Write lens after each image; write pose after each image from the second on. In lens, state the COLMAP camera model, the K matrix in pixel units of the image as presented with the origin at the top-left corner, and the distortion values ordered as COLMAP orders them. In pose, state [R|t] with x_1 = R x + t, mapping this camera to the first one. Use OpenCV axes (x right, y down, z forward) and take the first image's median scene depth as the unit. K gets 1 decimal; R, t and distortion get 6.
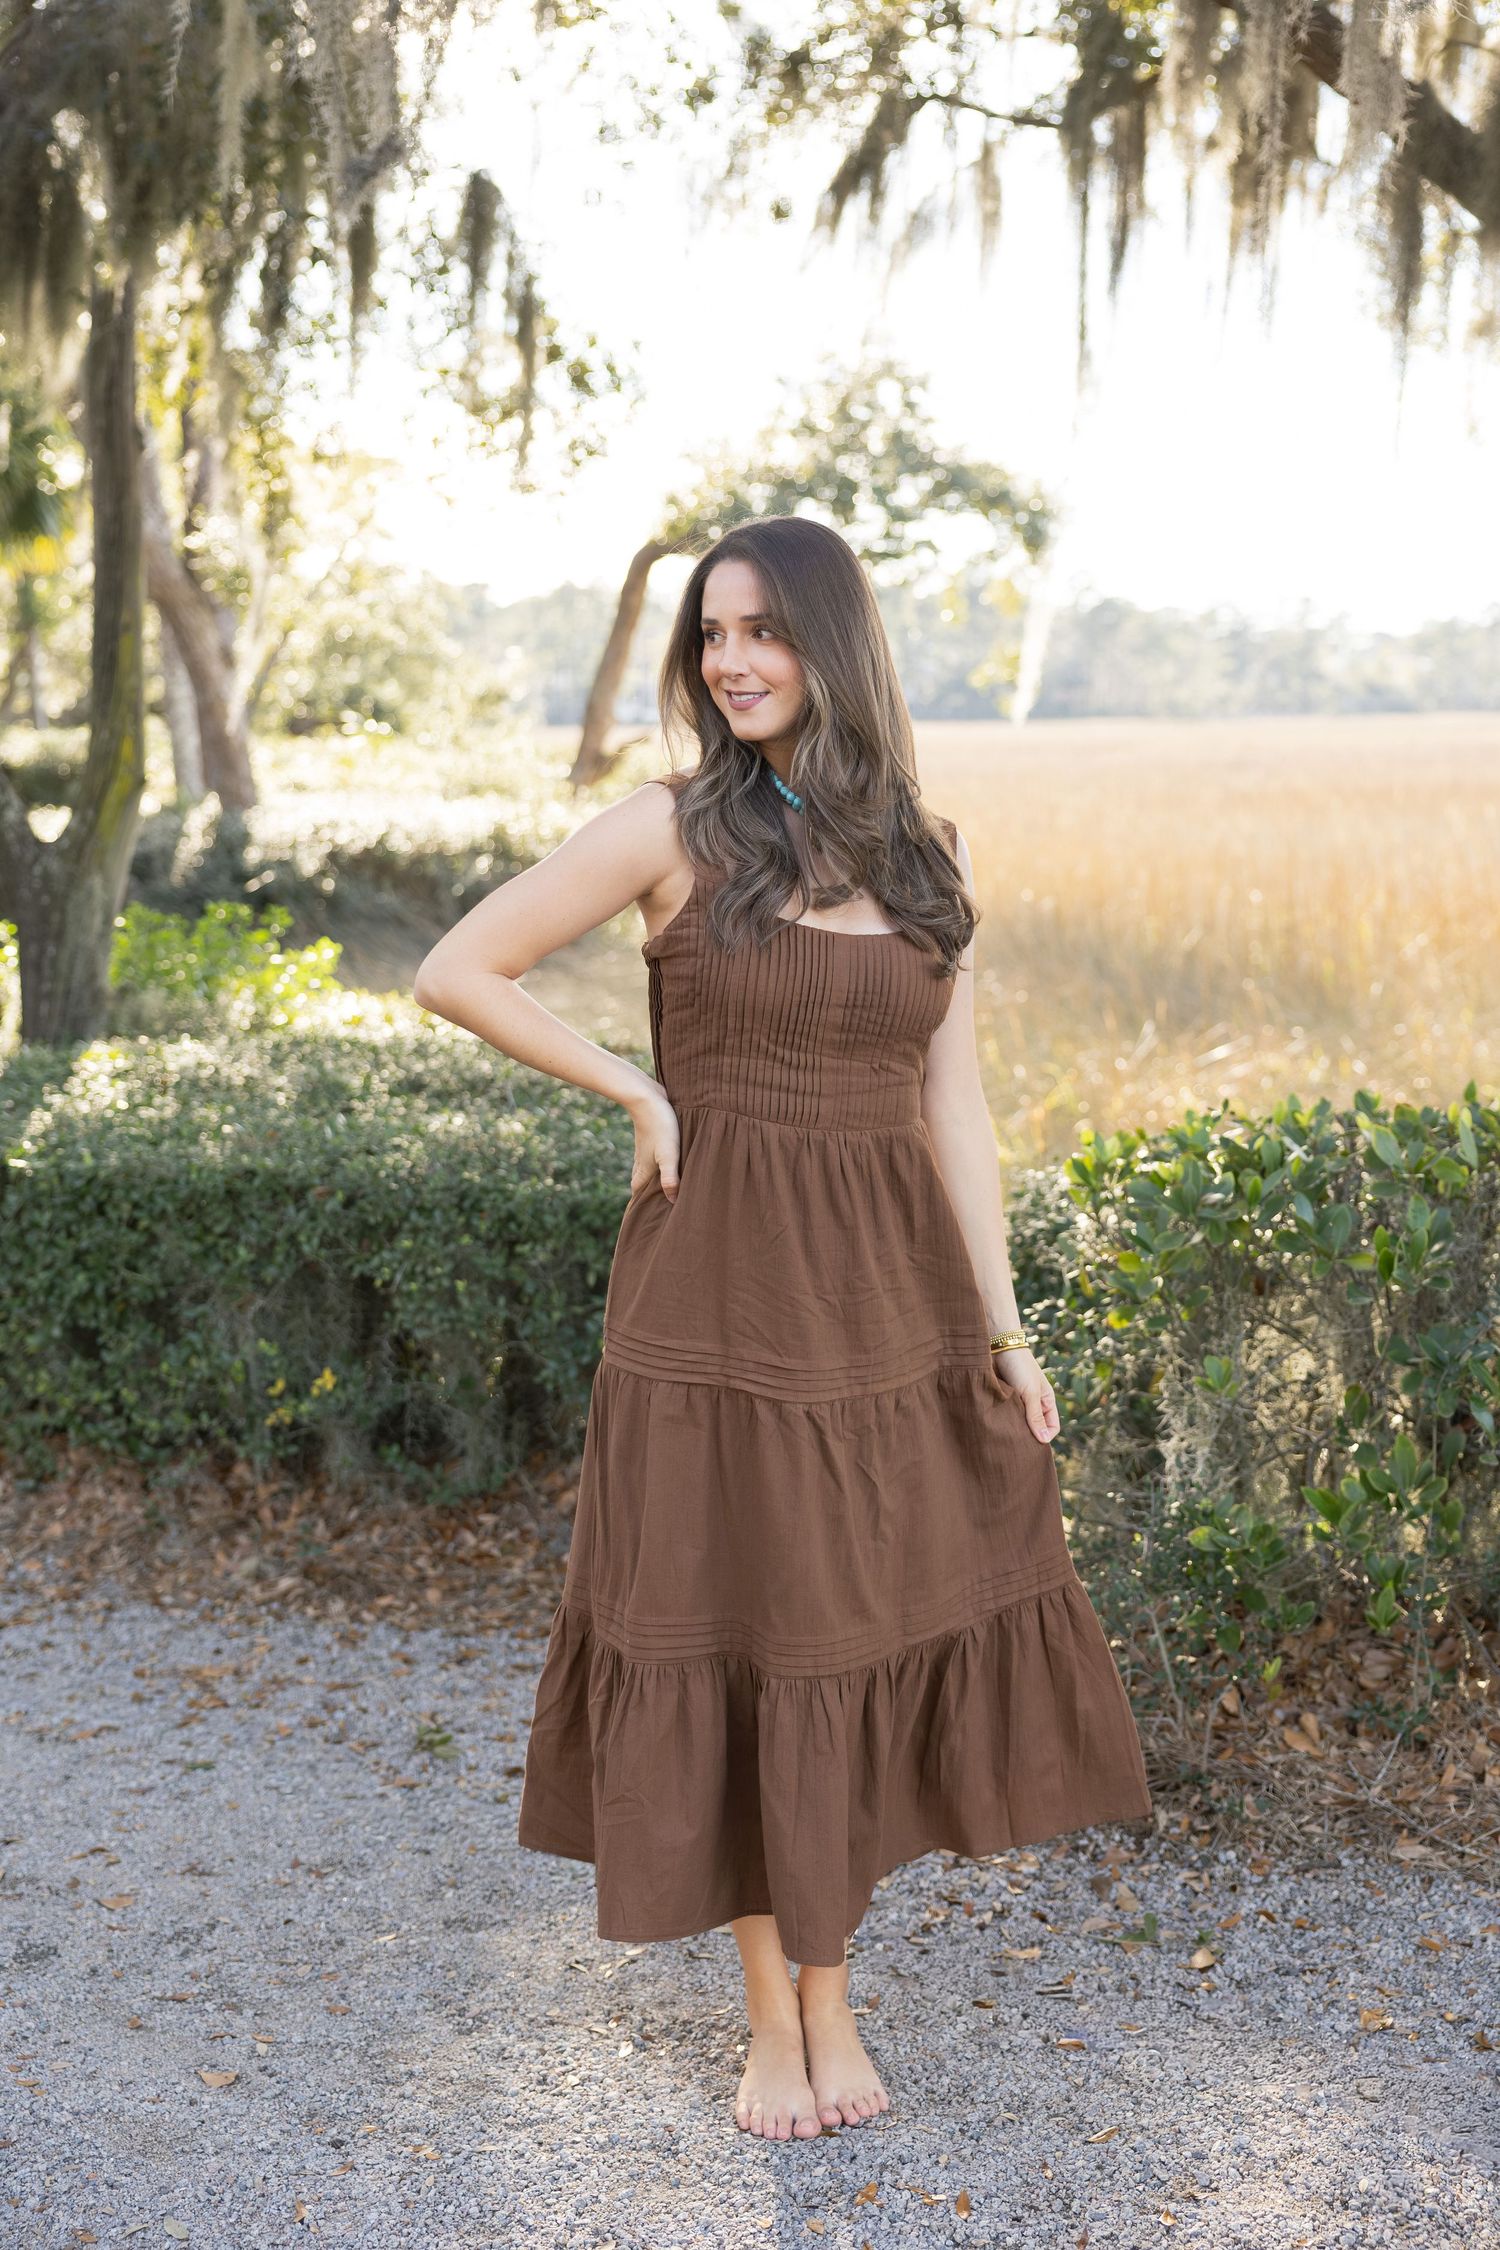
lens RADIAL K [[2838.6, 0, 750.0], [0, 2838.6, 1125.0], [0, 0, 1]] dist [-0.013951, 0.012868]
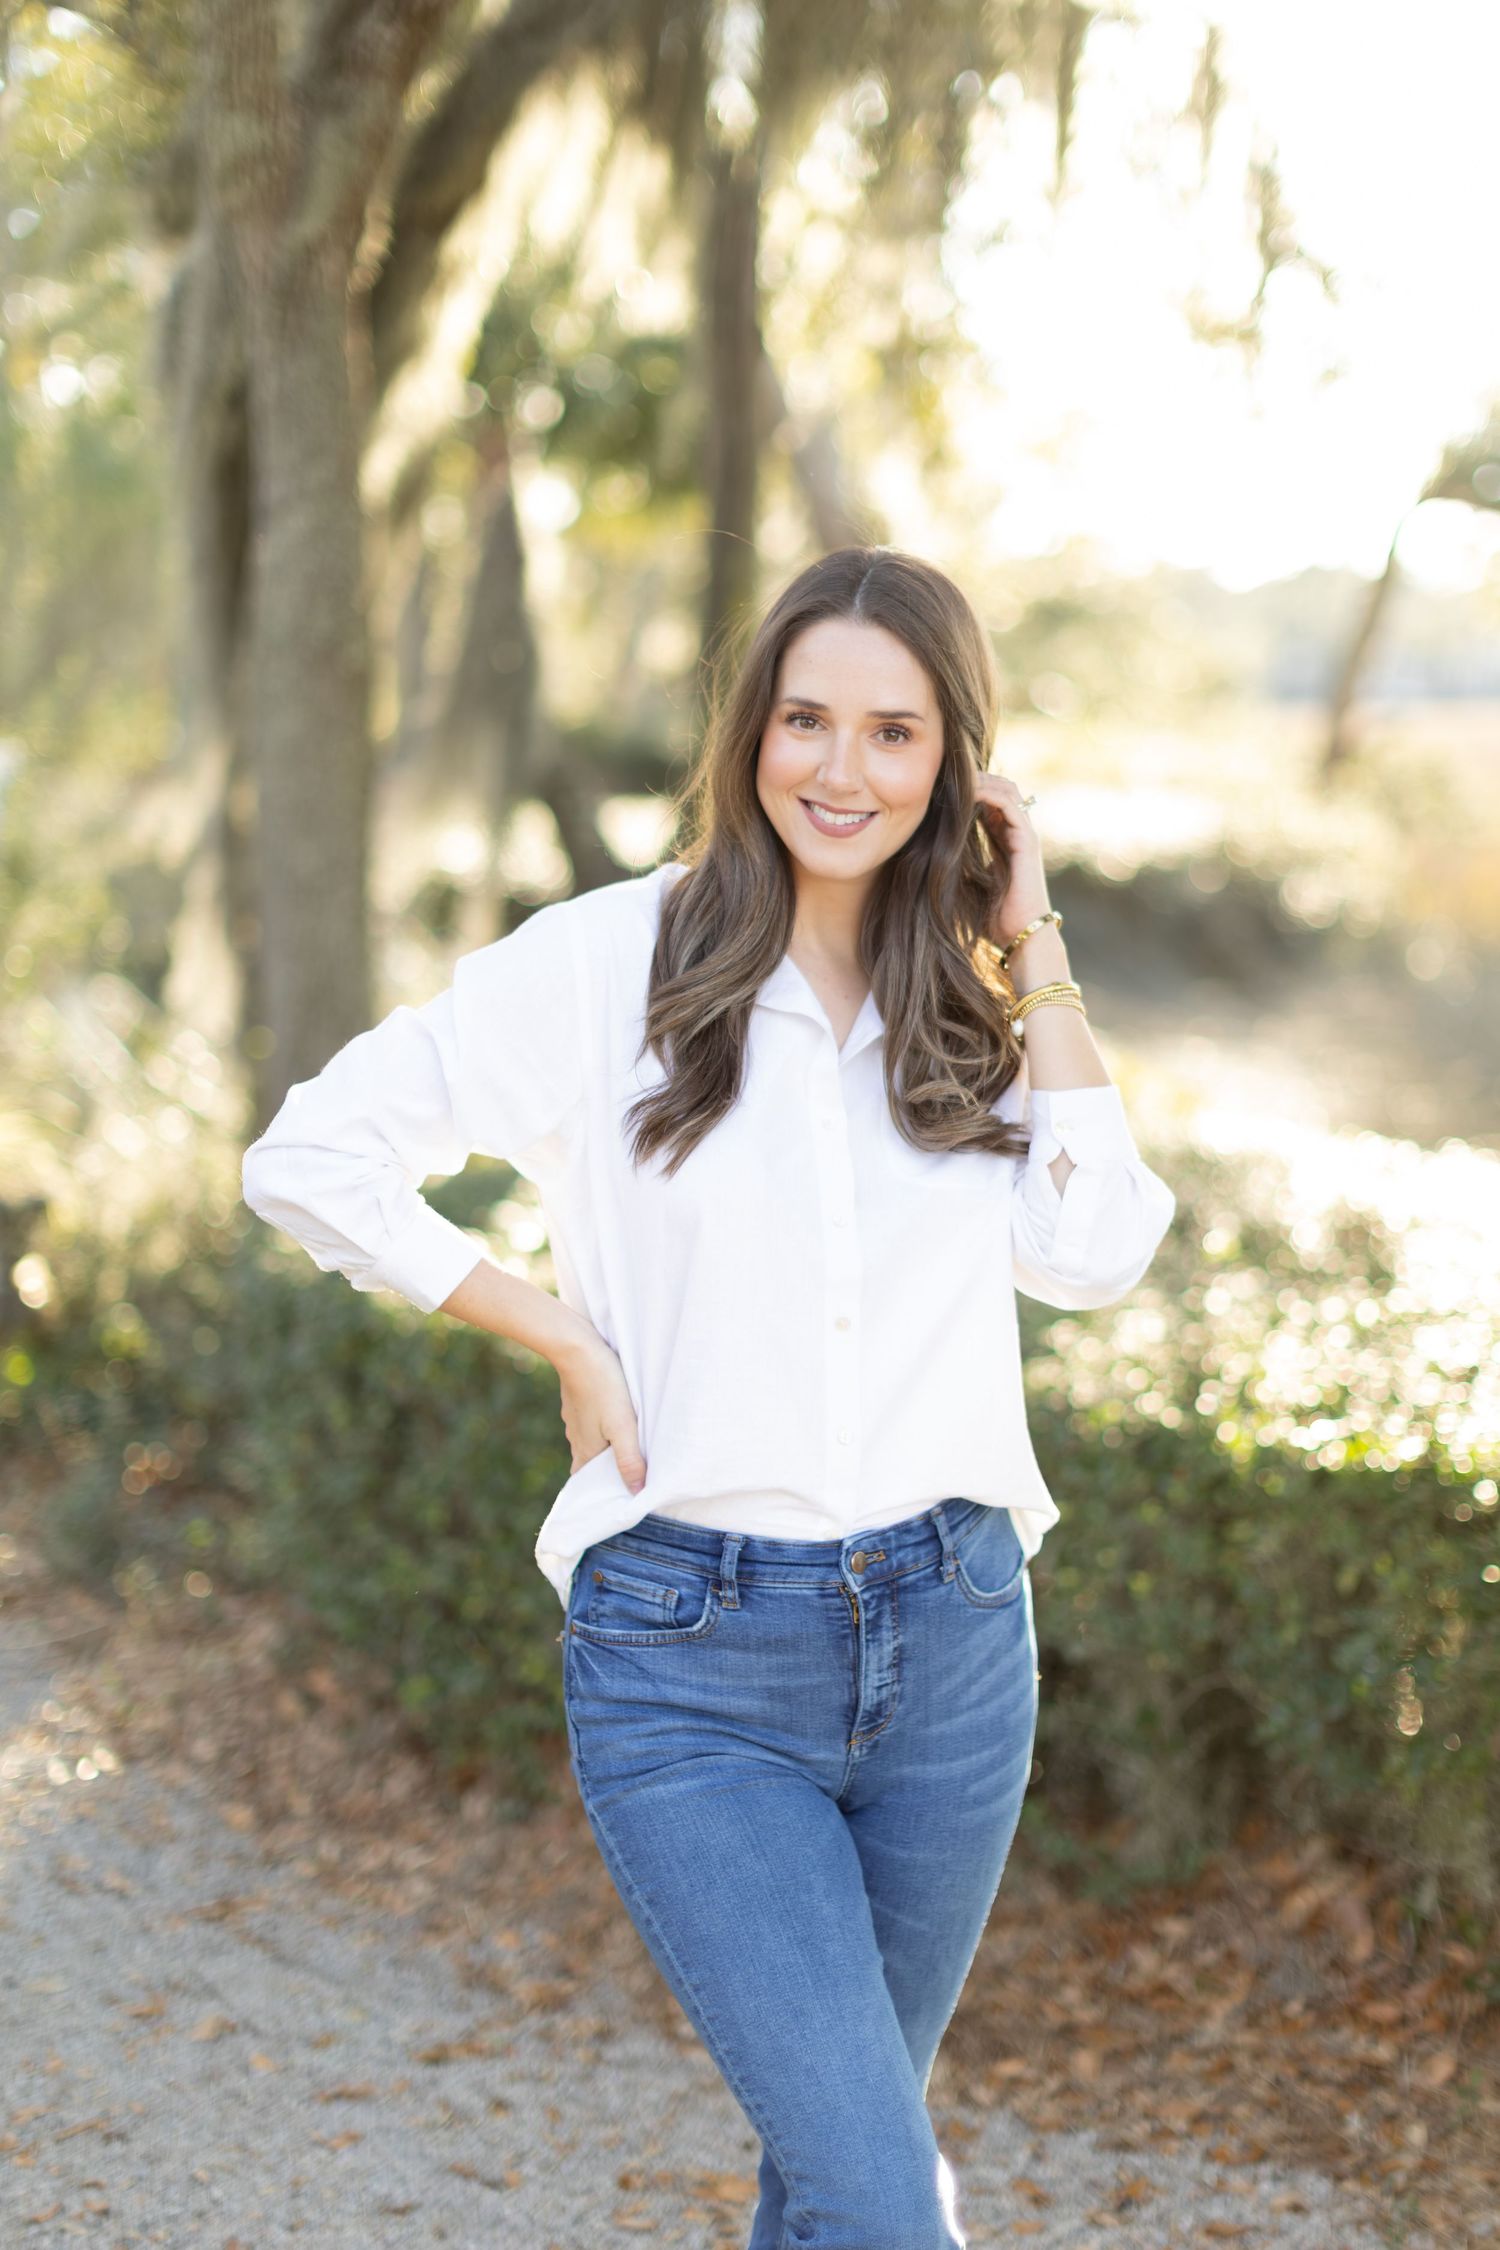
lens RADIAL K [[3106.1, 0, 750.0], [0, 3106.1, 1125.0], [0, 0, 1]] dist [-0.004990, -0.039212]
pose [[0.971874, 0.023086, -0.234366, -0.025025], [-0.024982, 0.999675, -0.005127, -0.041265], [0.234172, 0.010838, 0.972135, 0.290524]]
